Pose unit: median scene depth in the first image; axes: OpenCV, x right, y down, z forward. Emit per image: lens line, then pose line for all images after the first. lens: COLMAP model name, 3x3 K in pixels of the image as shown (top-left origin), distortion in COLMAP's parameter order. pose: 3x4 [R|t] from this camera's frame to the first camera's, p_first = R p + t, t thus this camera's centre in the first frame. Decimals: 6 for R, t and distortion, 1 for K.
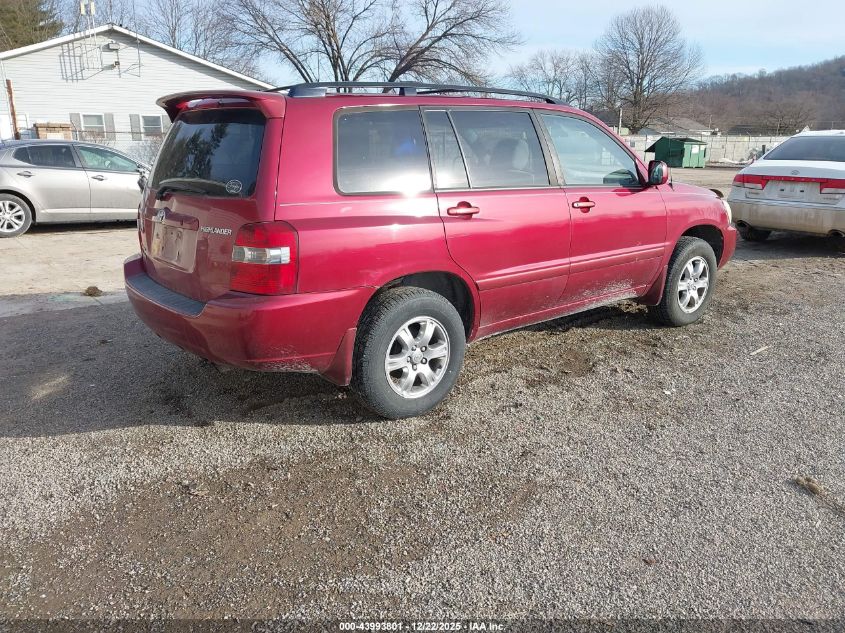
lens RADIAL K [[685.8, 0, 427.2], [0, 685.8, 314.3], [0, 0, 1]] dist [0.009562, -0.001923]
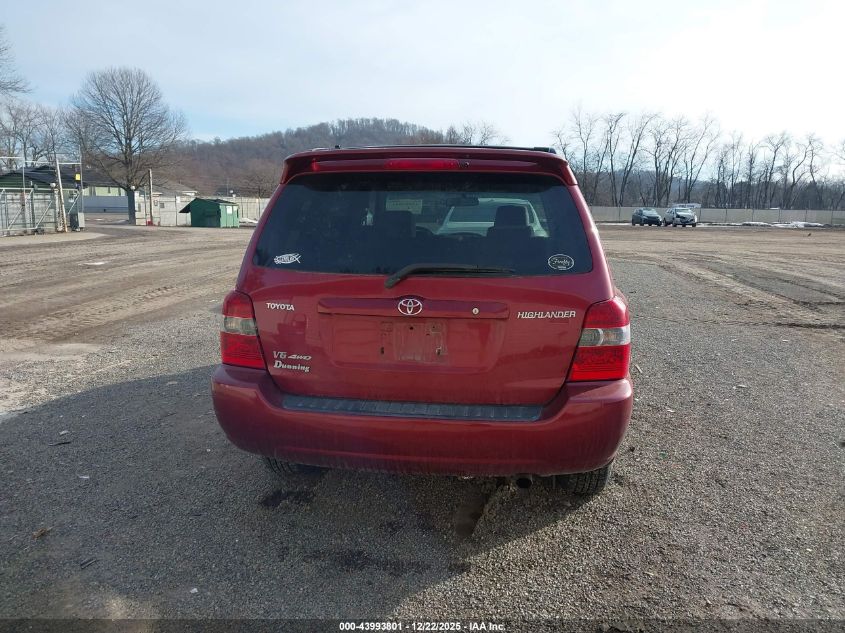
lens RADIAL K [[685.8, 0, 420.3], [0, 685.8, 308.7], [0, 0, 1]] dist [0.009562, -0.001923]
pose [[0.724126, -0.103329, 0.681883, -0.109842], [0.165304, 0.985896, -0.026146, -0.014858], [-0.669564, 0.131651, 0.730994, 0.054803]]
